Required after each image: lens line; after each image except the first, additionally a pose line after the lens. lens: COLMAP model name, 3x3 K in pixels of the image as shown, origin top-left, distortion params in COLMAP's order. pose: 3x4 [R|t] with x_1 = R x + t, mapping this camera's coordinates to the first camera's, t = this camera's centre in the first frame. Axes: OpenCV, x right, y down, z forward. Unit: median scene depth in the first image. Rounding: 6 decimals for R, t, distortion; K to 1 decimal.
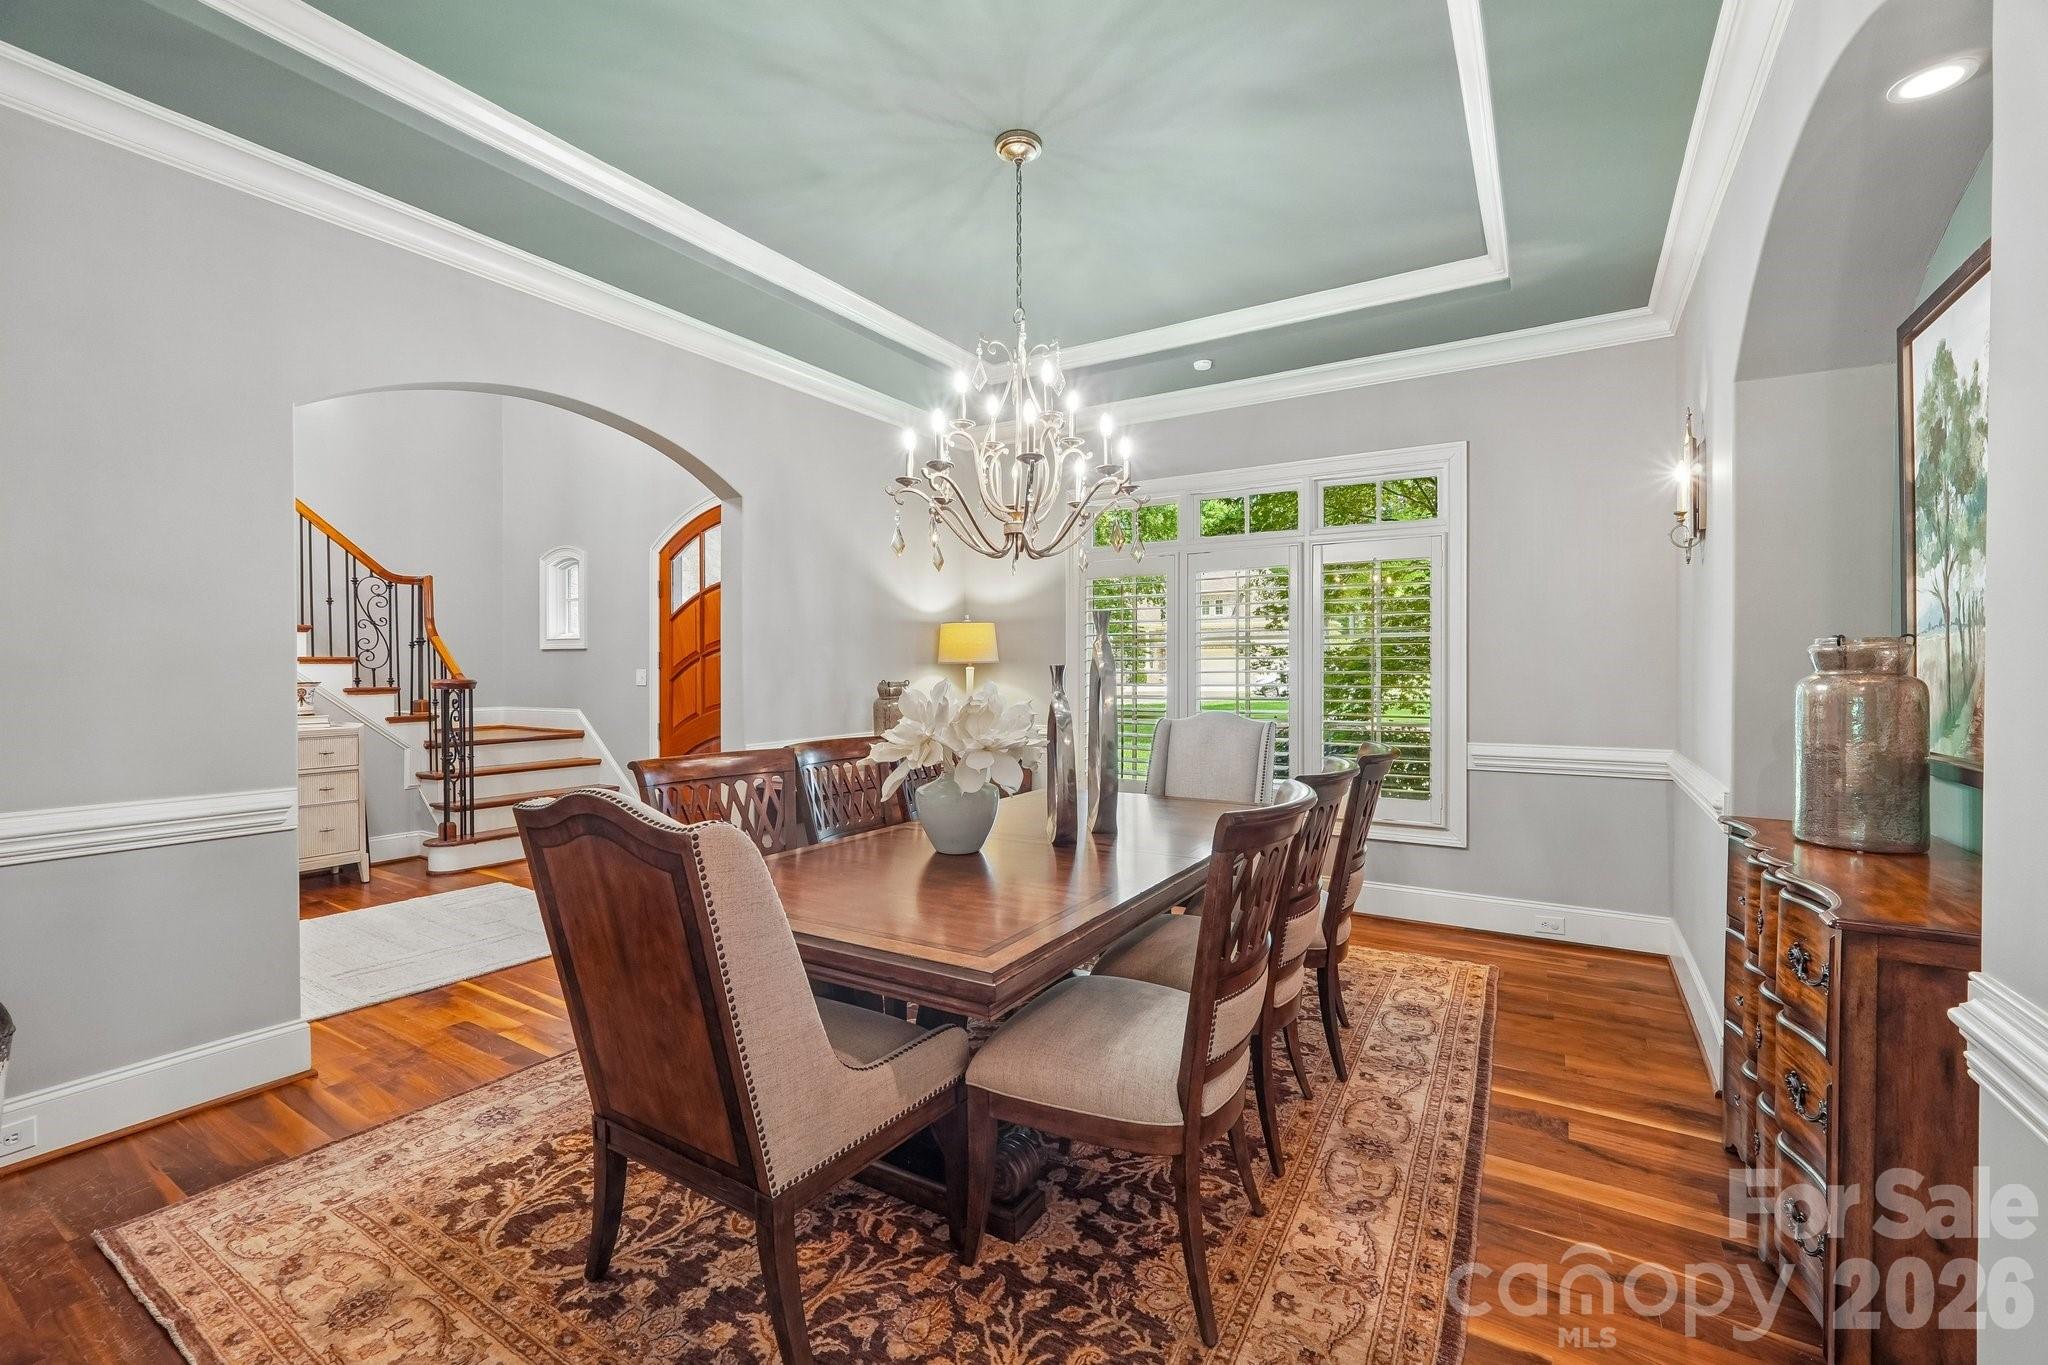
lens RADIAL K [[857.6, 0, 1022.7], [0, 857.6, 688.6], [0, 0, 1]] dist [-0.001394, -0.000097]
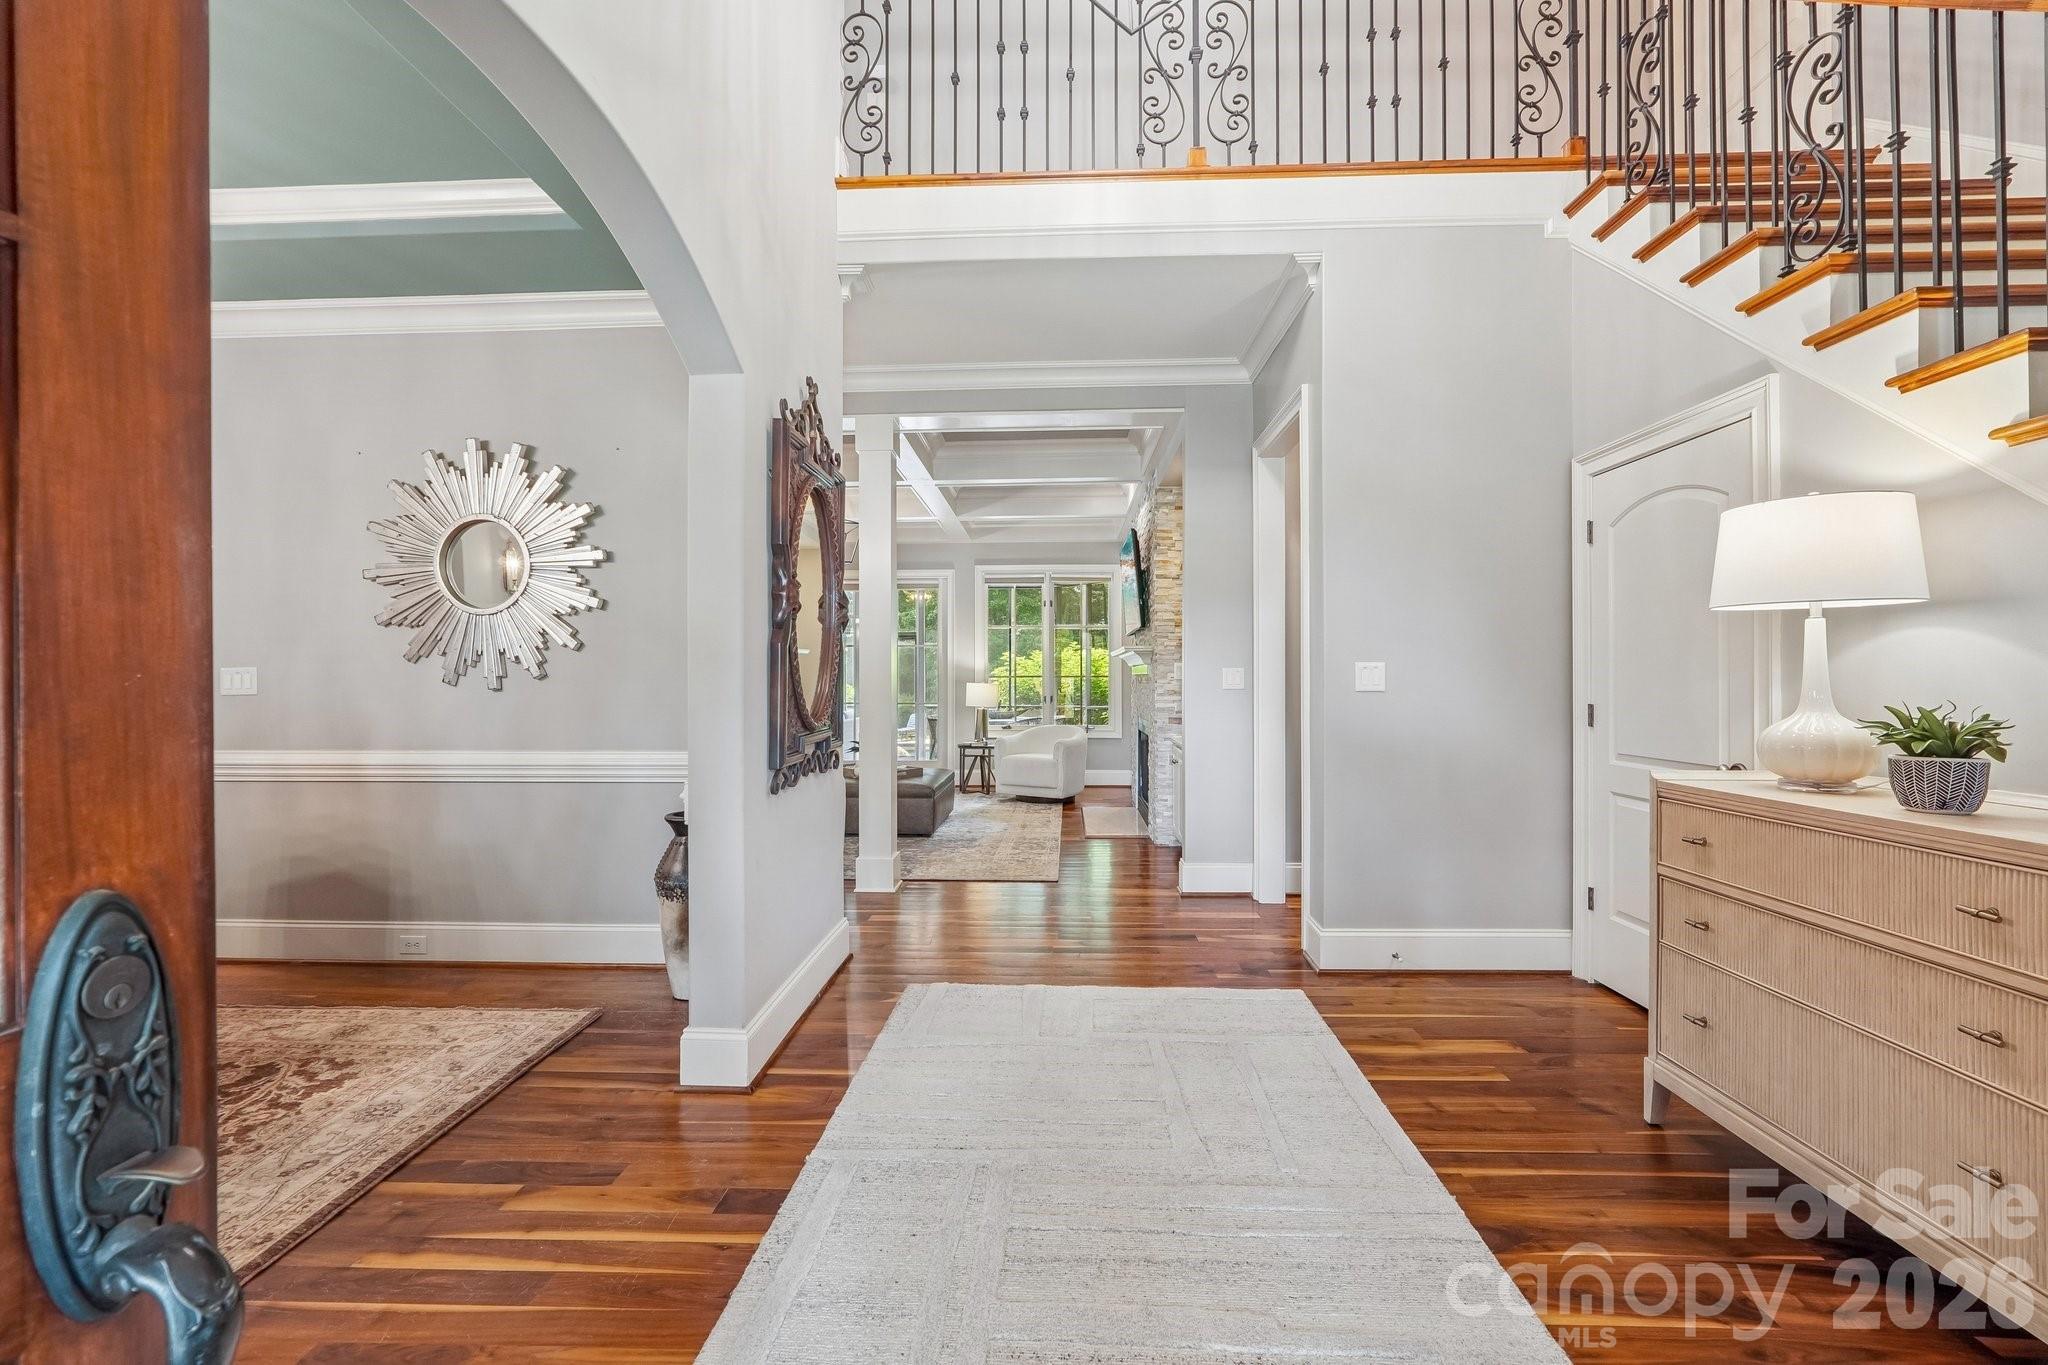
lens RADIAL K [[857.6, 0, 1010.9], [0, 857.6, 674.7], [0, 0, 1]] dist [-0.001394, -0.000097]
pose [[-0.876697, 0.000395, -0.481043, -0.889923], [-0.003611, 0.999966, 0.007403, -0.006619], [0.481030, 0.008228, -0.876666, 2.517481]]
